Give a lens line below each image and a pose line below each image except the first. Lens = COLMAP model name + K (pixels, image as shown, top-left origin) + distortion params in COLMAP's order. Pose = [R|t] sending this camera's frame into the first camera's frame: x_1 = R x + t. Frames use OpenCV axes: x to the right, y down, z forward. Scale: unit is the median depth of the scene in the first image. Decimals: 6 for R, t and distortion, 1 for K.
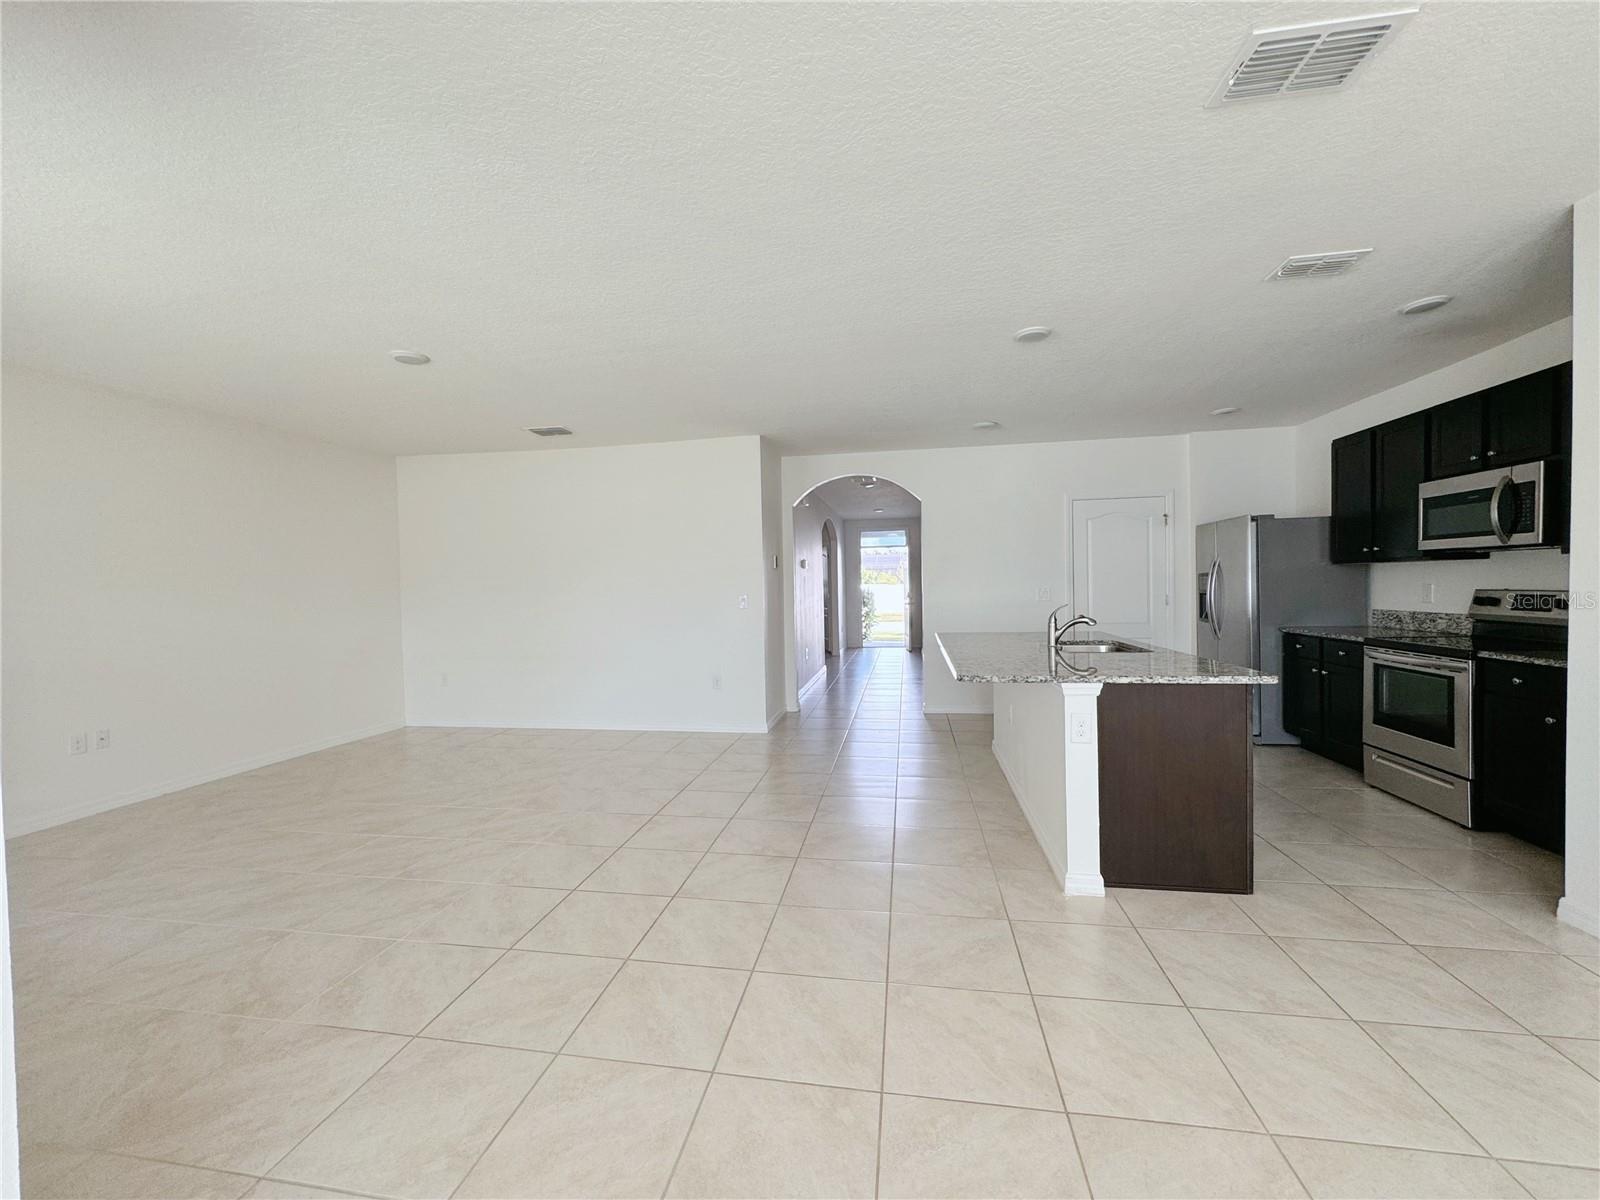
lens RADIAL K [[636.4, 0, 798.3], [0, 636.4, 600.6], [0, 0, 1]] dist [-0.006586, 0.001114]
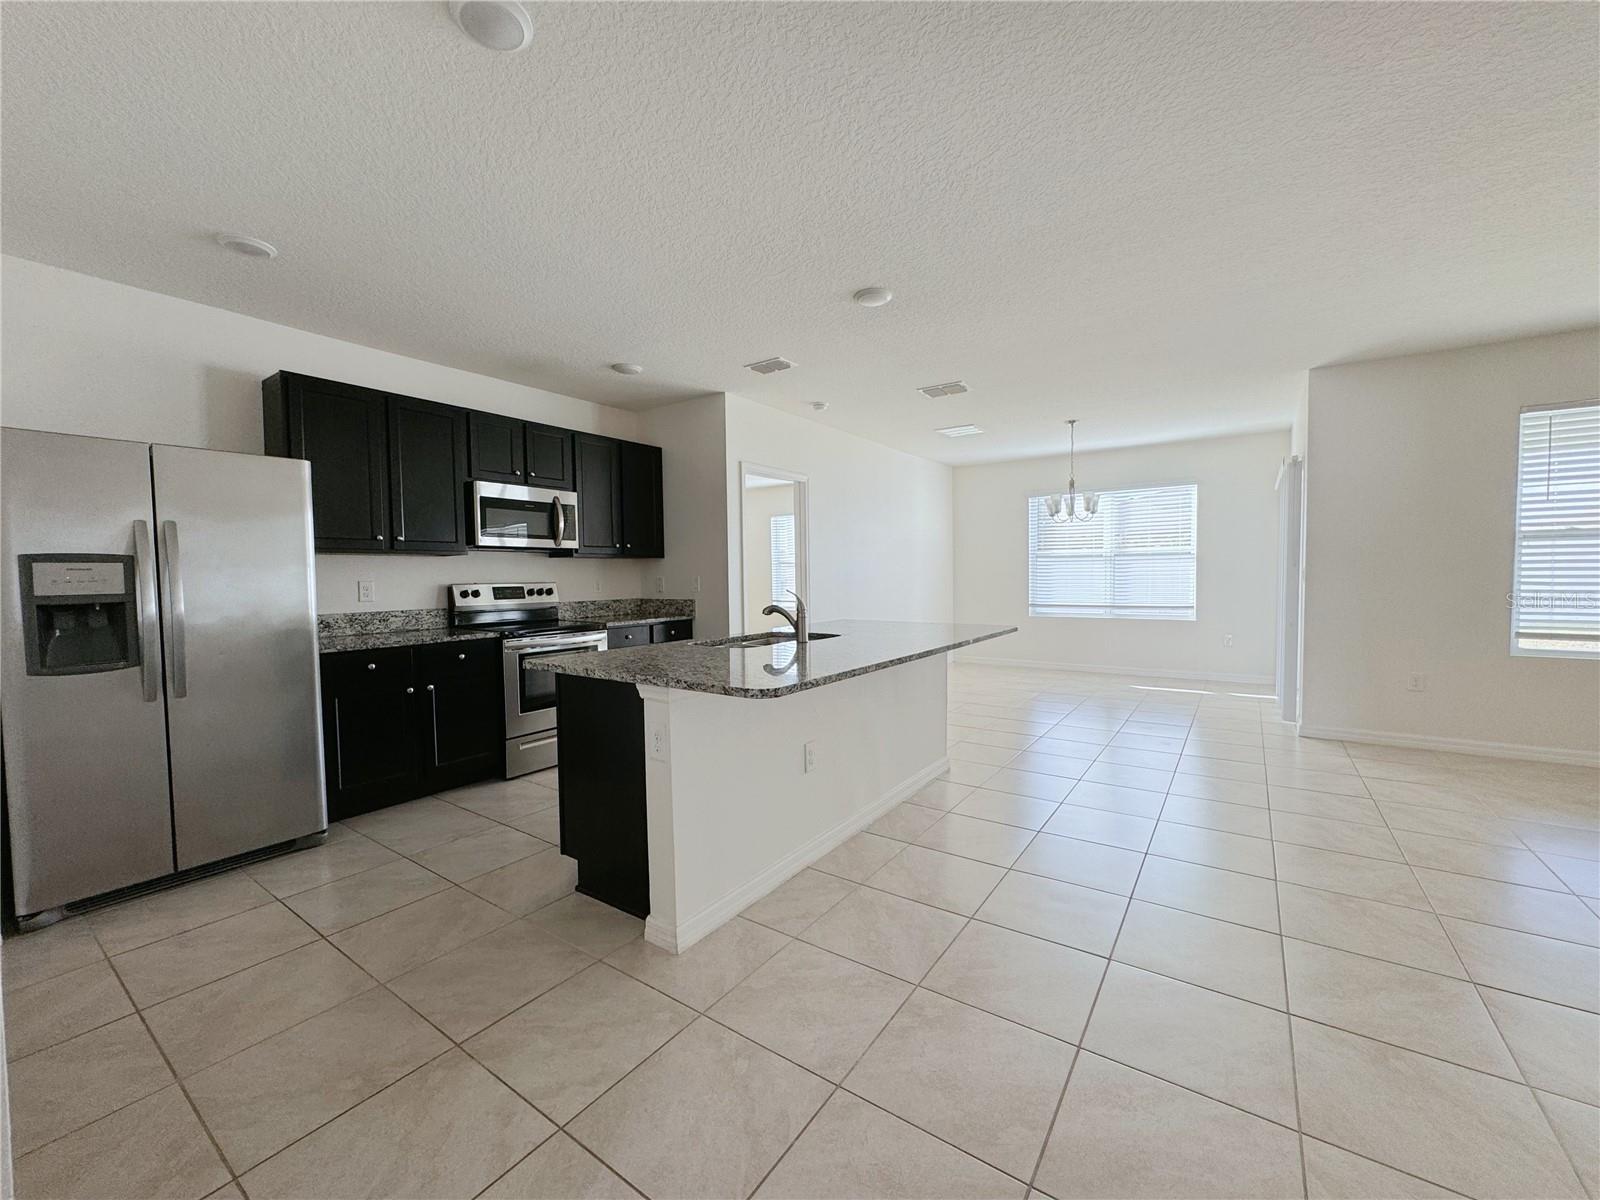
lens RADIAL K [[636.4, 0, 805.5], [0, 636.4, 589.6], [0, 0, 1]] dist [-0.006586, 0.001114]
pose [[-0.904372, 0.022936, 0.426127, 0.054877], [0.043106, 0.998357, 0.037748, -0.023188], [-0.424561, 0.052507, -0.903875, 1.724293]]
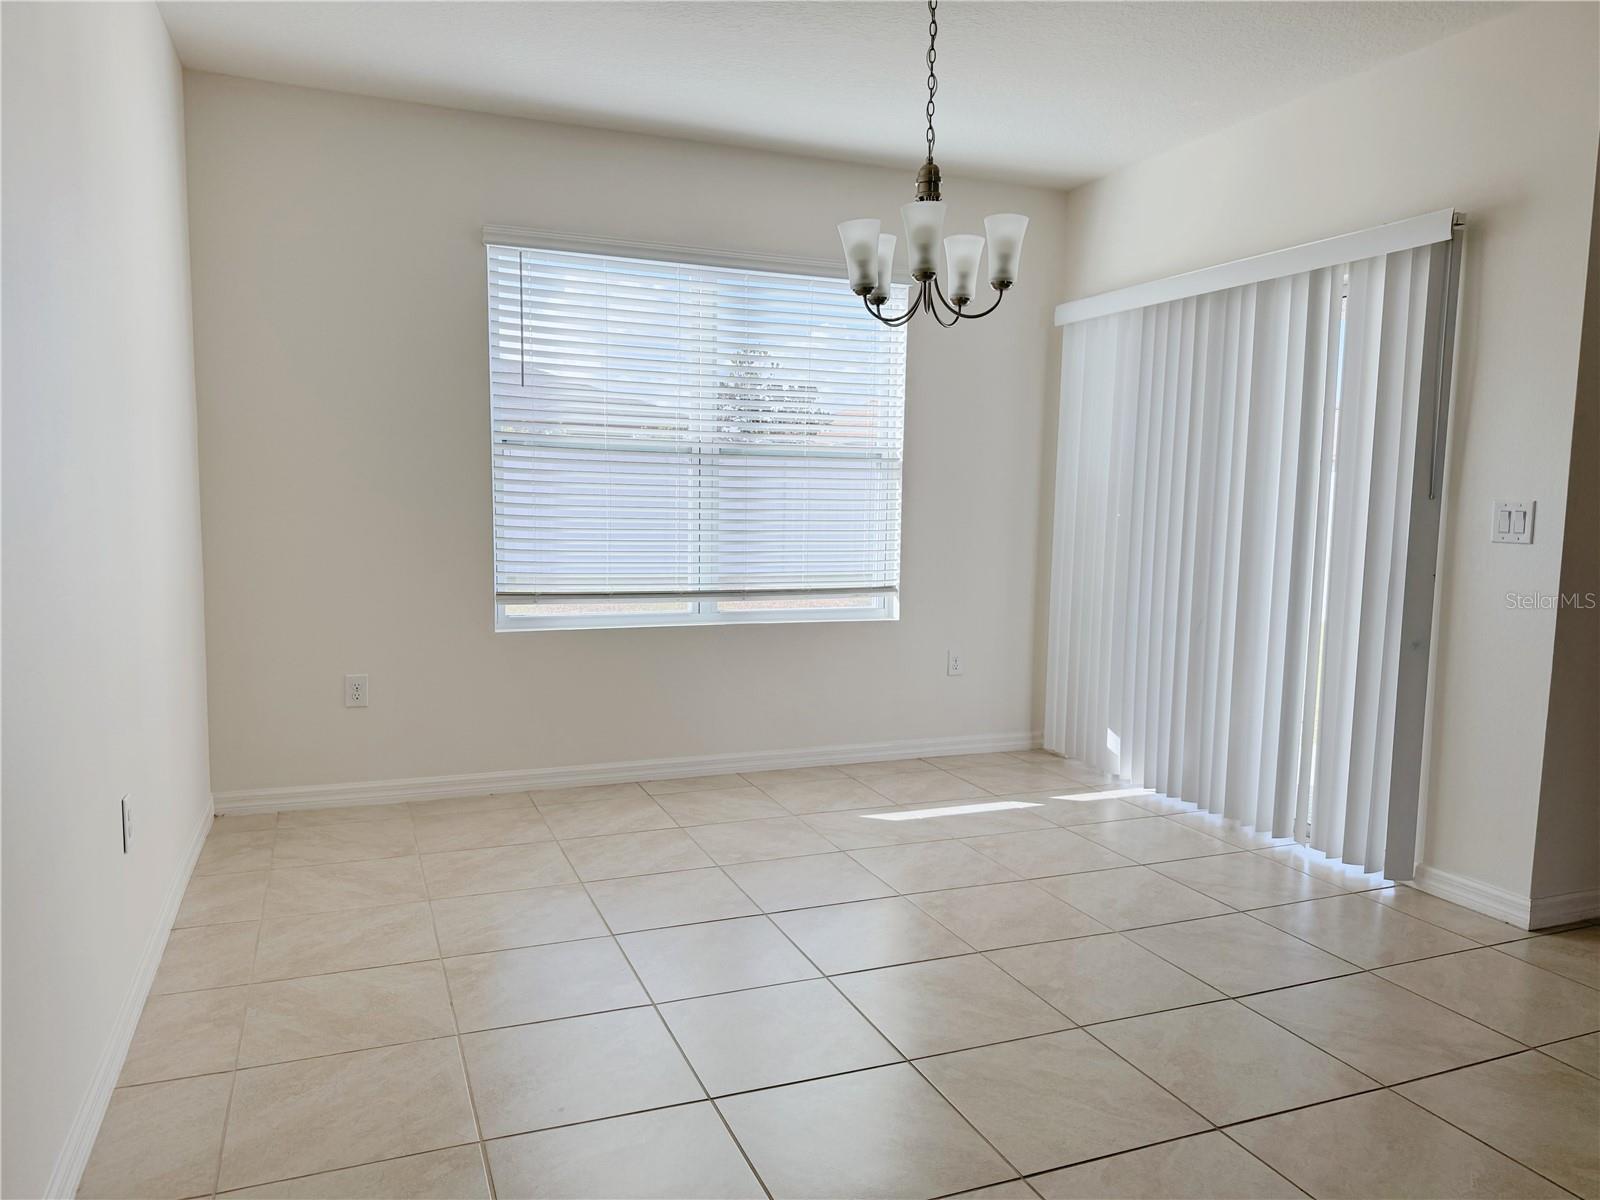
lens RADIAL K [[1124.1, 0, 814.7], [0, 1124.1, 605.6], [0, 0, 1]] dist [0.065860, -0.077707]
pose [[-0.843161, 0.060276, -0.534272, 0.632885], [-0.012172, 0.991301, 0.131047, -0.009662], [0.537523, 0.116998, -0.835093, 0.648818]]
